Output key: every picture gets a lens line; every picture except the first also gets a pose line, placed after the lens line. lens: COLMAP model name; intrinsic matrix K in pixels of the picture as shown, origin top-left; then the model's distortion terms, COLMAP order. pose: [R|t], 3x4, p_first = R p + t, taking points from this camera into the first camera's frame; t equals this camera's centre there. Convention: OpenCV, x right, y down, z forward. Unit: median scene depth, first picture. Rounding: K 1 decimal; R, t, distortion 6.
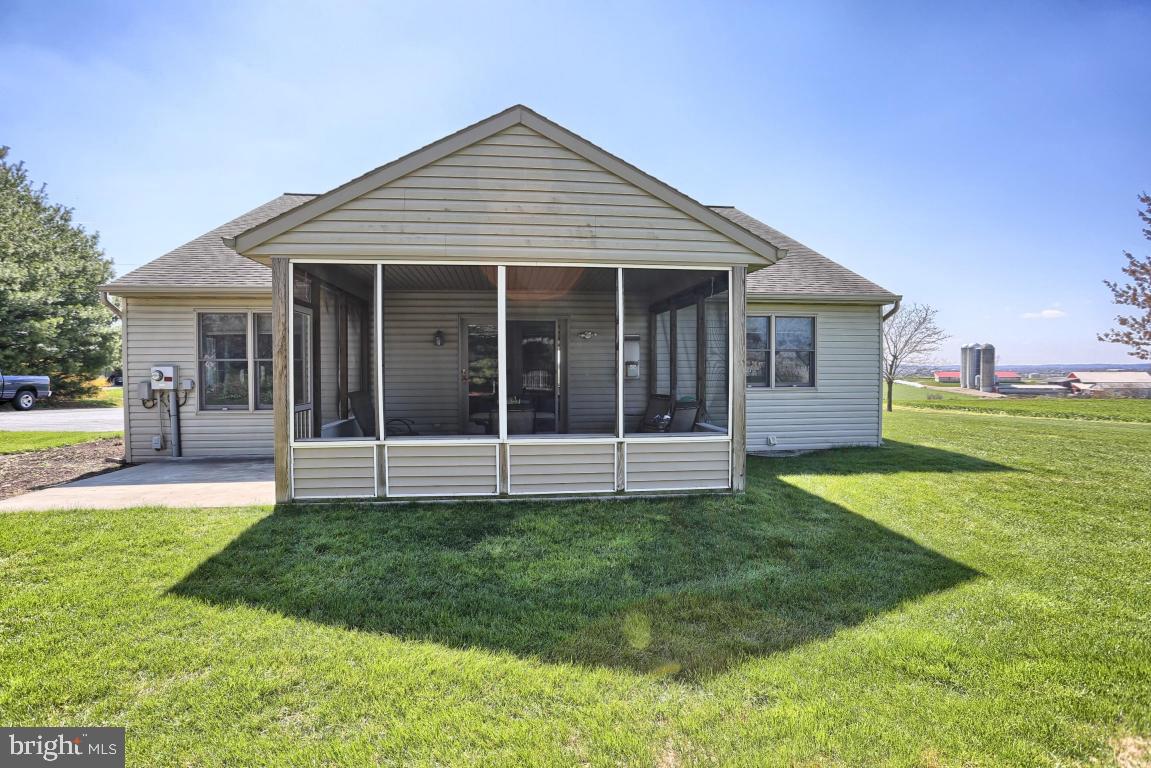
lens RADIAL K [[558.4, 0, 566.3], [0, 558.4, 386.6], [0, 0, 1]] dist [-0.043188, 0.013095]
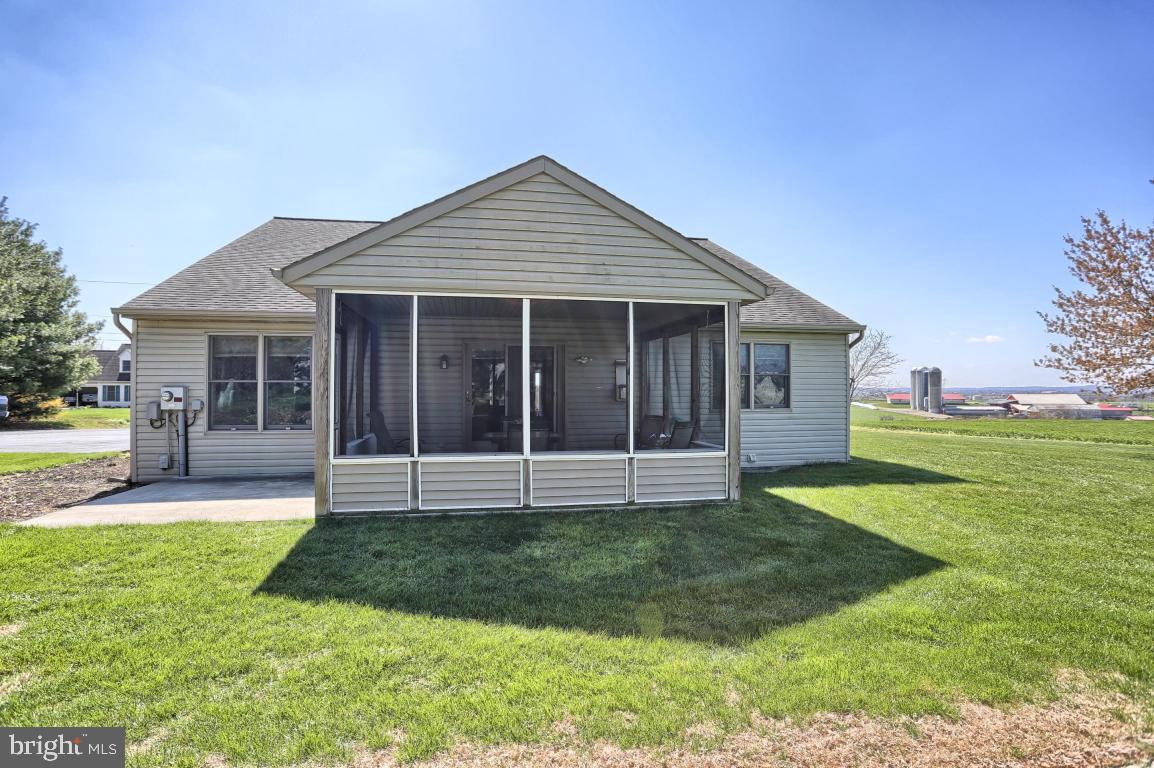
lens RADIAL K [[559.9, 0, 568.7], [0, 559.9, 389.6], [0, 0, 1]] dist [-0.043188, 0.013095]
pose [[0.997513, 0.003073, 0.070421, -0.104345], [-0.000764, 0.999462, -0.032796, 0.000685], [-0.070483, 0.032660, 0.996978, -0.104080]]
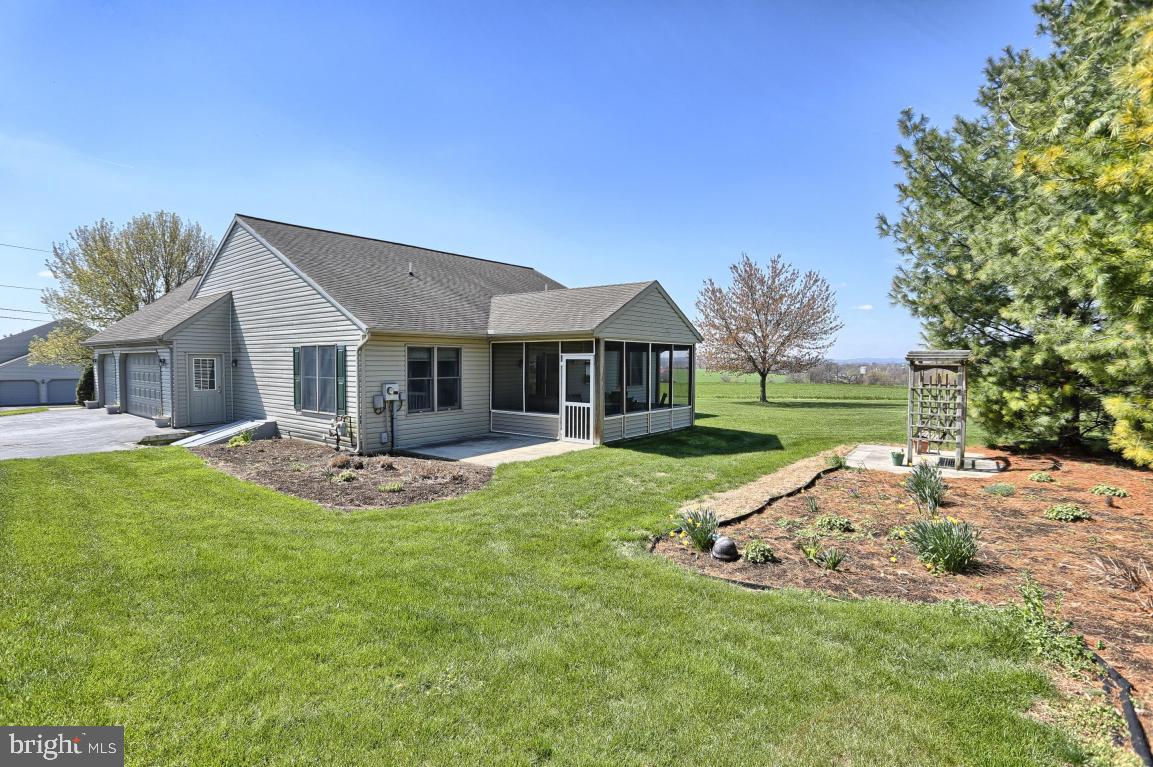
lens RADIAL K [[559.4, 0, 580.1], [0, 559.4, 381.6], [0, 0, 1]] dist [-0.043188, 0.013095]
pose [[0.696331, -0.012737, 0.717607, -2.056524], [0.018604, 0.999827, -0.000307, -0.047758], [-0.717479, 0.013564, 0.696448, -0.510686]]
